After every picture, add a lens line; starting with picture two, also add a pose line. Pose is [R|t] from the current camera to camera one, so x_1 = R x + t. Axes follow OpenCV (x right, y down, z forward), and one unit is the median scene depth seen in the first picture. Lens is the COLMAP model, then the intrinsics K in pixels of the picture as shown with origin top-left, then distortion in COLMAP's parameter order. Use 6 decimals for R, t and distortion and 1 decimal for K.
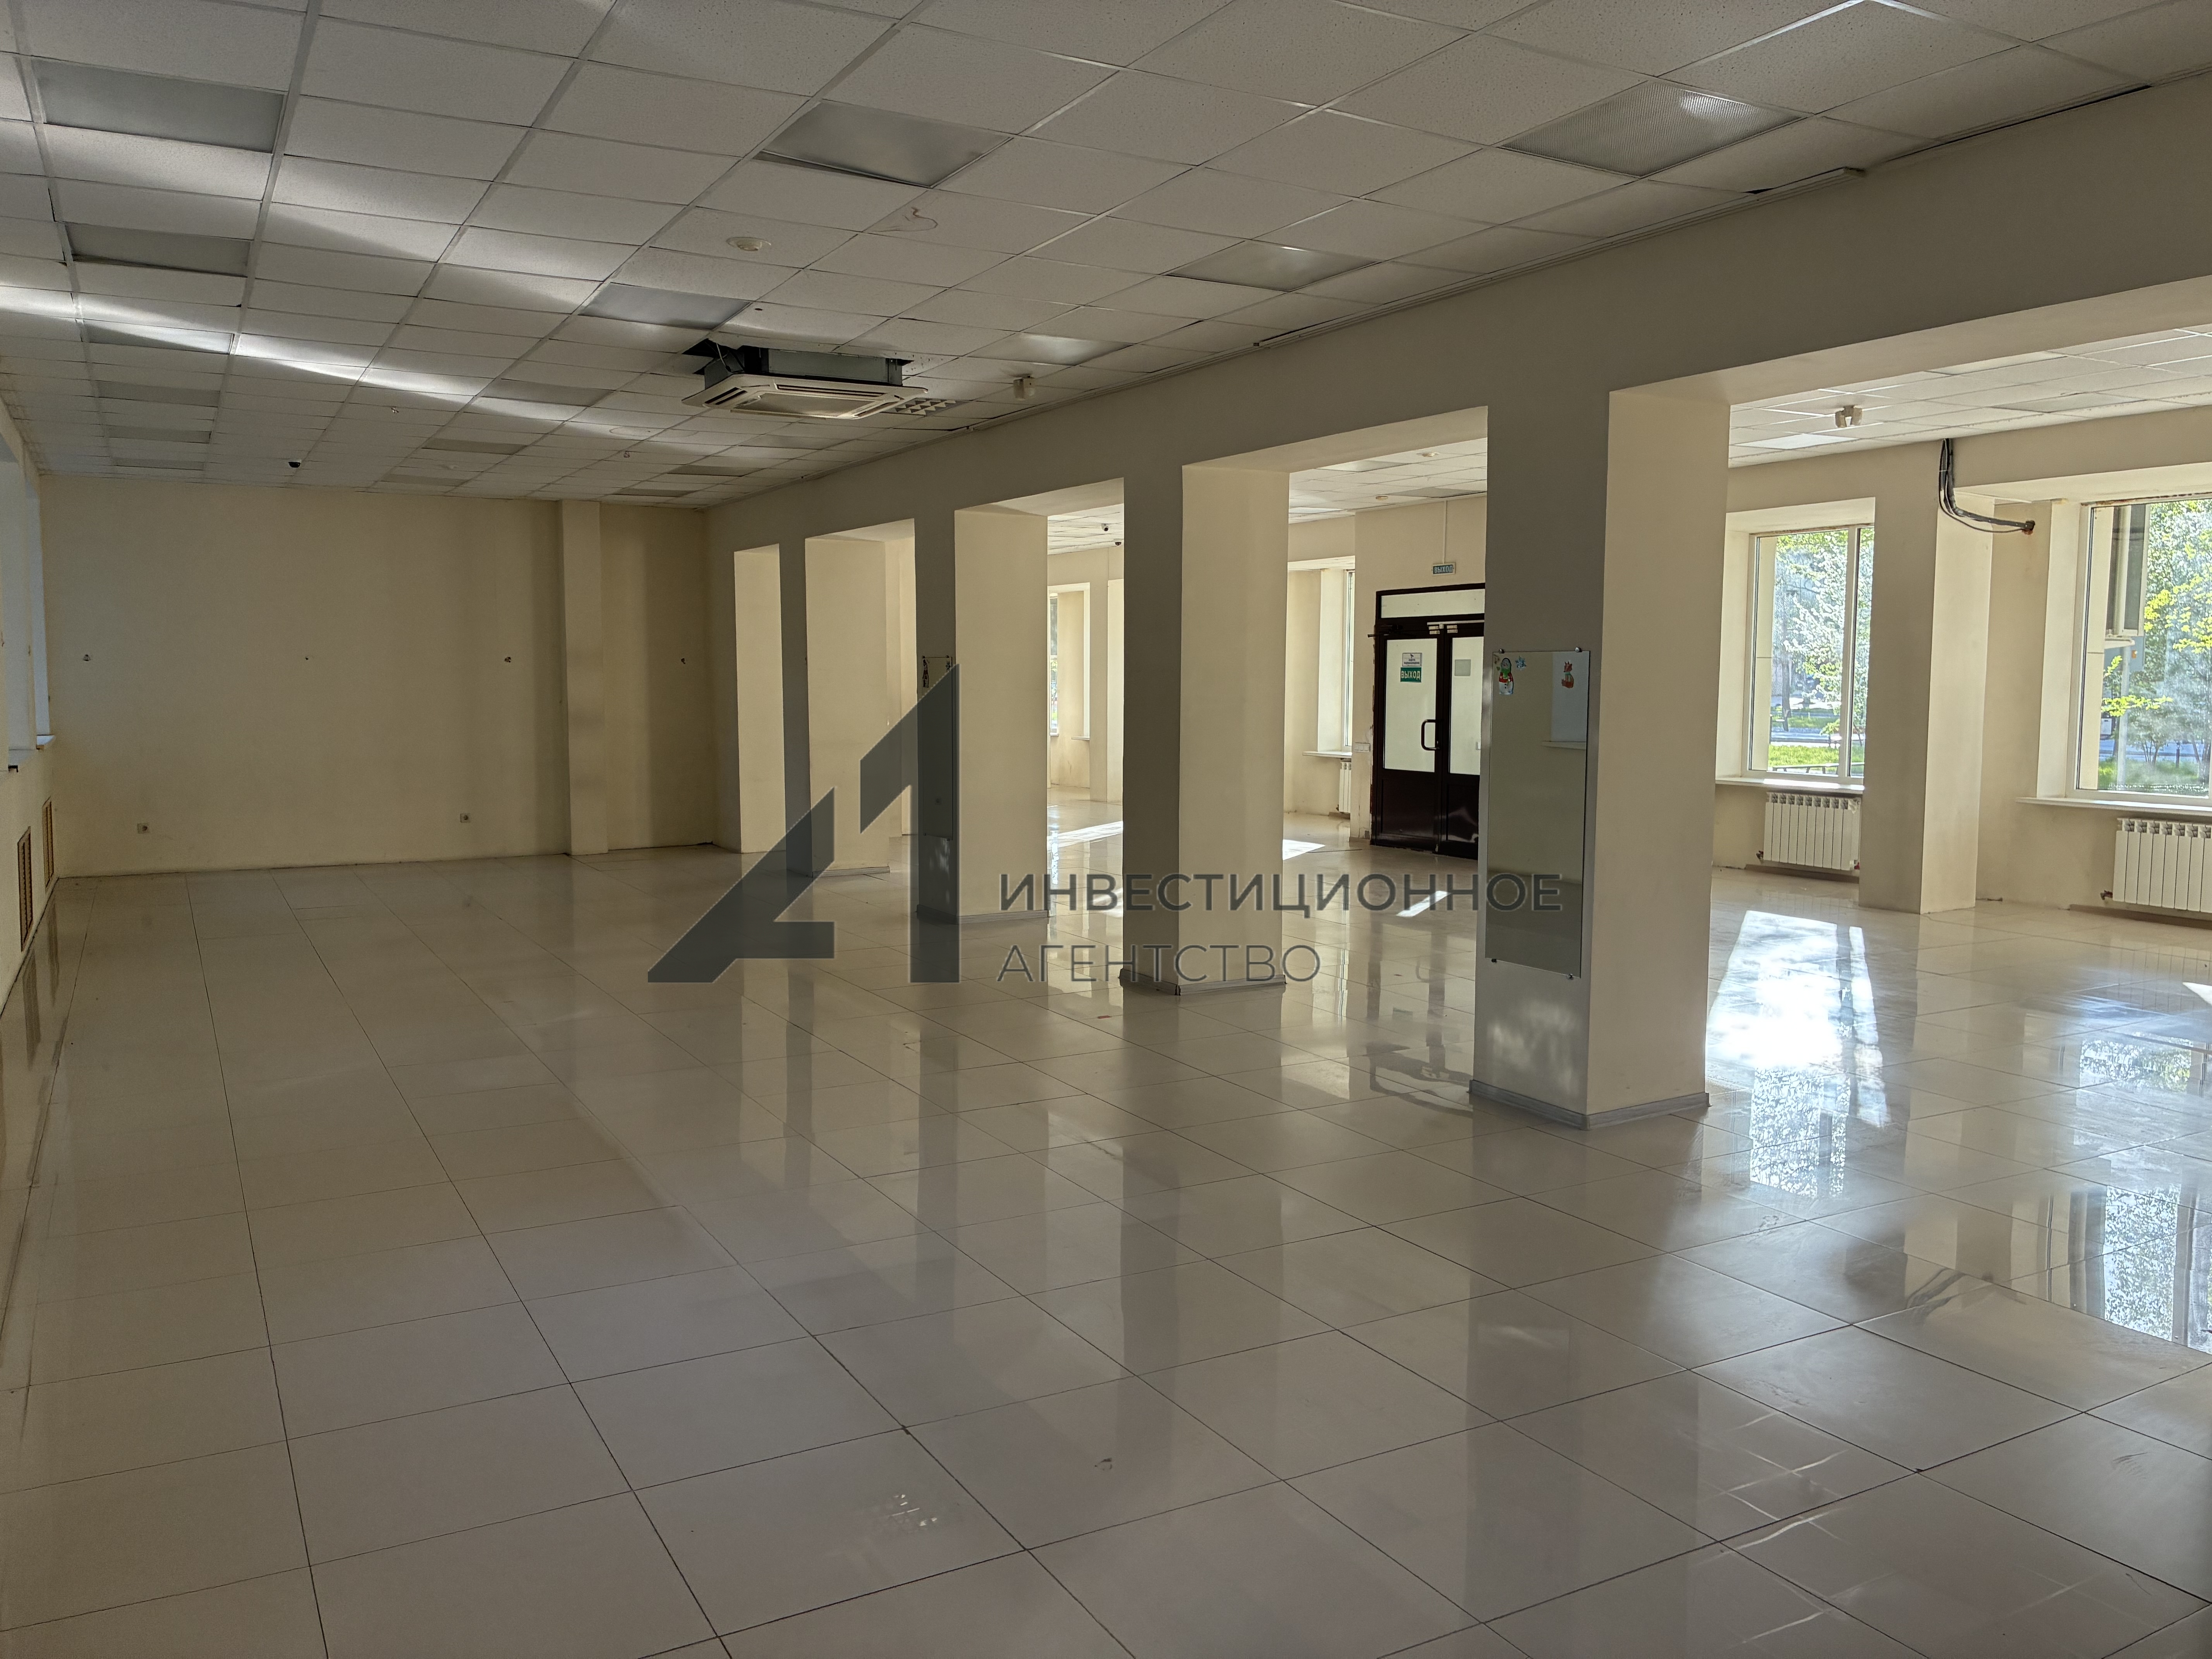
lens RADIAL K [[1671.8, 0, 1119.4], [0, 1671.8, 813.7], [0, 0, 1]] dist [0.041042, -0.053145]
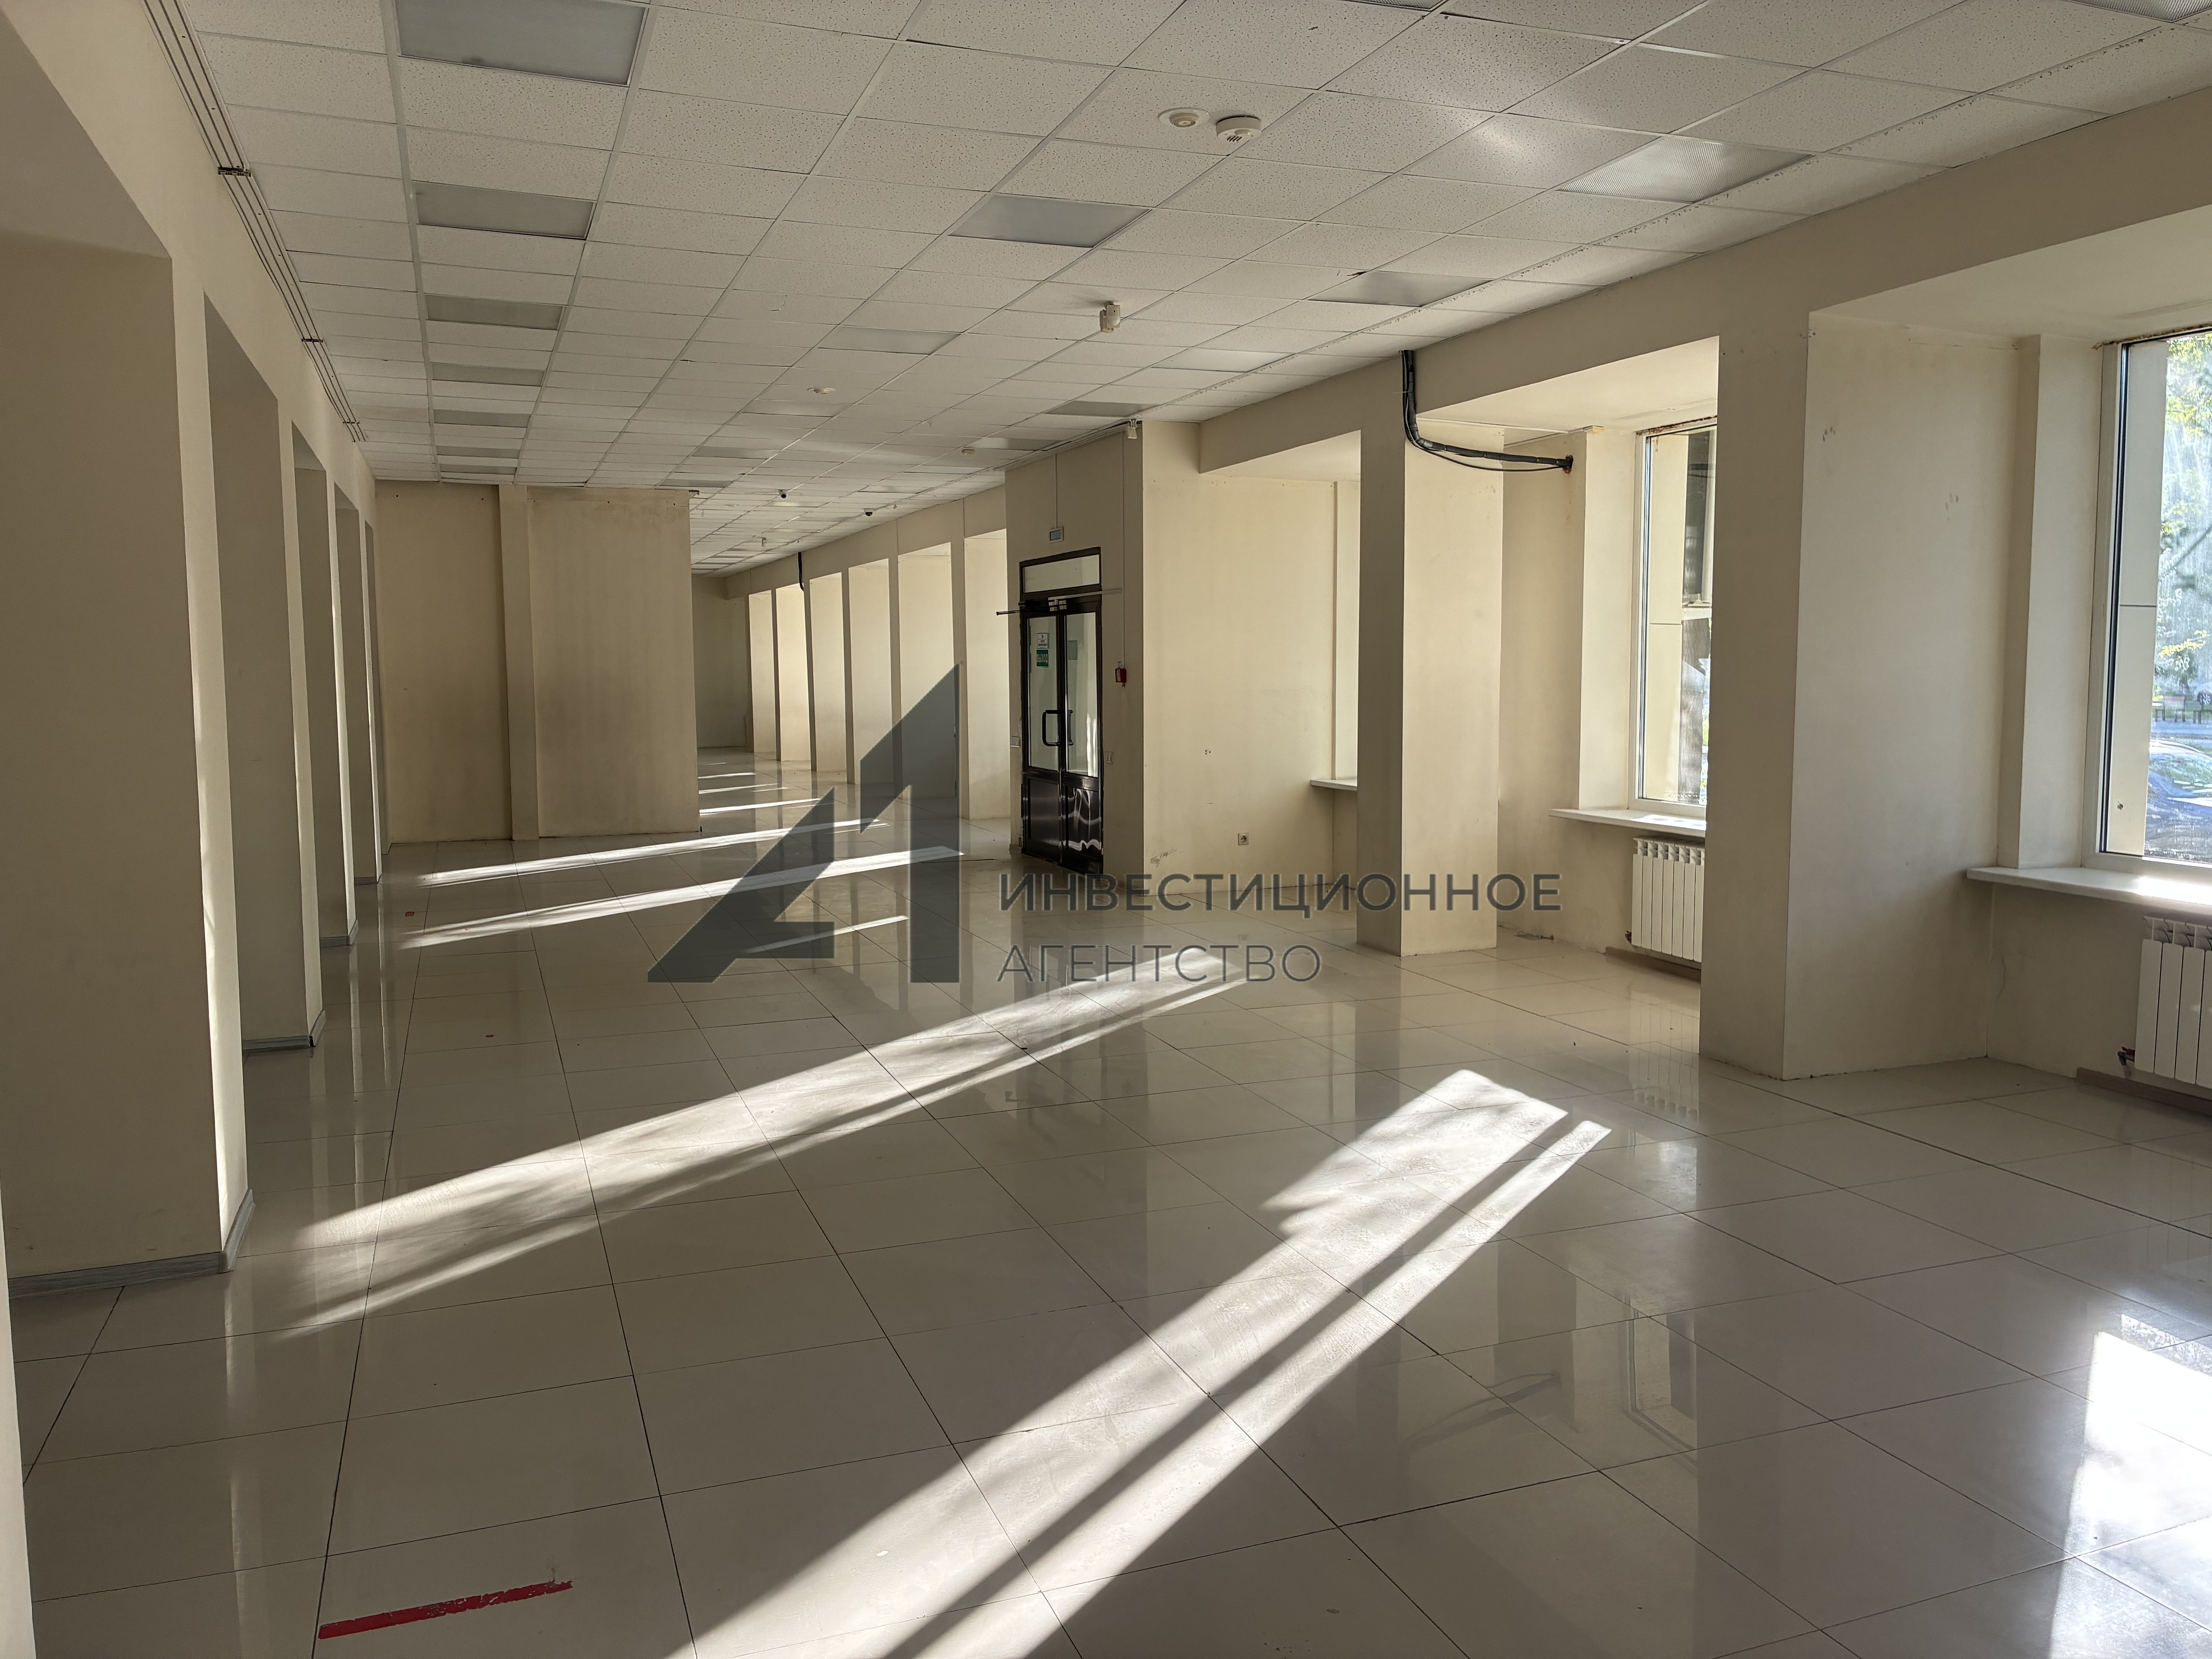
lens RADIAL K [[1671.8, 0, 1113.4], [0, 1671.8, 830.3], [0, 0, 1]] dist [0.041042, -0.053145]
pose [[0.991119, 0.009822, -0.132612, 0.436088], [-0.007772, 0.999842, 0.015971, -0.010816], [0.132748, -0.014798, 0.991039, 0.196063]]
